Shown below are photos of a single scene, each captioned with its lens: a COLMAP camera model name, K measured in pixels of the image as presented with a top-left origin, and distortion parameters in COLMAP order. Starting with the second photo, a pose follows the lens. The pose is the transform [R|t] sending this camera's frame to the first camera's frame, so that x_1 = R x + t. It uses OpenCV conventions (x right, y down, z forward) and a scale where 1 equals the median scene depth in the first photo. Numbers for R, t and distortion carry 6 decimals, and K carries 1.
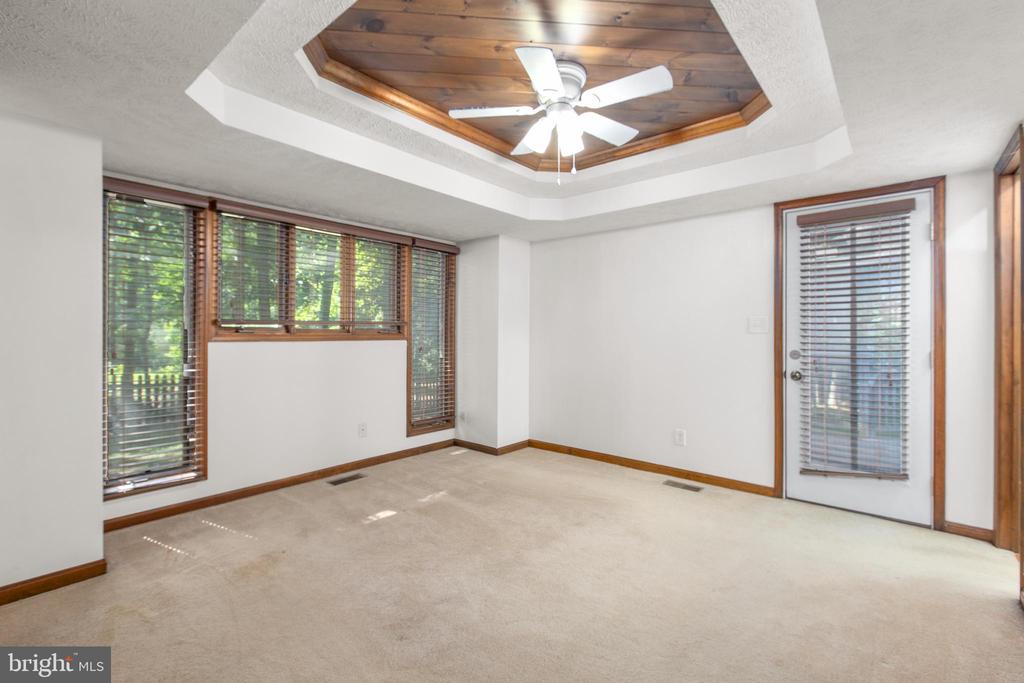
lens RADIAL K [[462.6, 0, 507.1], [0, 462.6, 334.3], [0, 0, 1]] dist [0.001013, 0.000201]
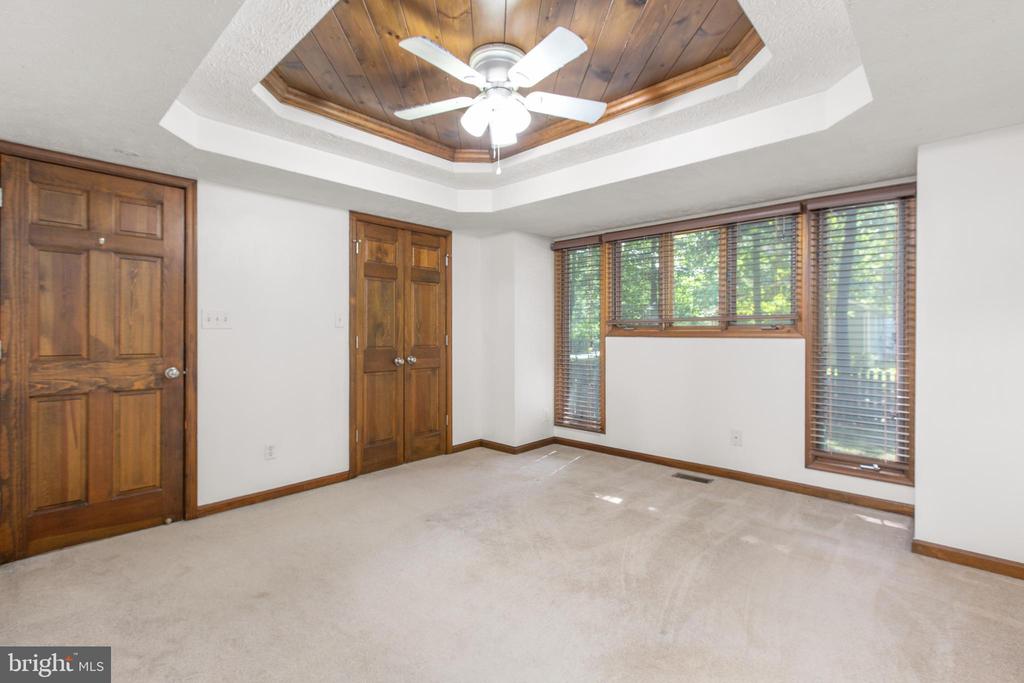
lens RADIAL K [[462.6, 0, 507.1], [0, 462.6, 334.3], [0, 0, 1]] dist [0.001013, 0.000201]
pose [[-0.046333, 0.005913, -0.998909, 0.658967], [0.002197, 0.999981, 0.005818, 0.000231], [0.998924, -0.001925, -0.046345, 0.655103]]
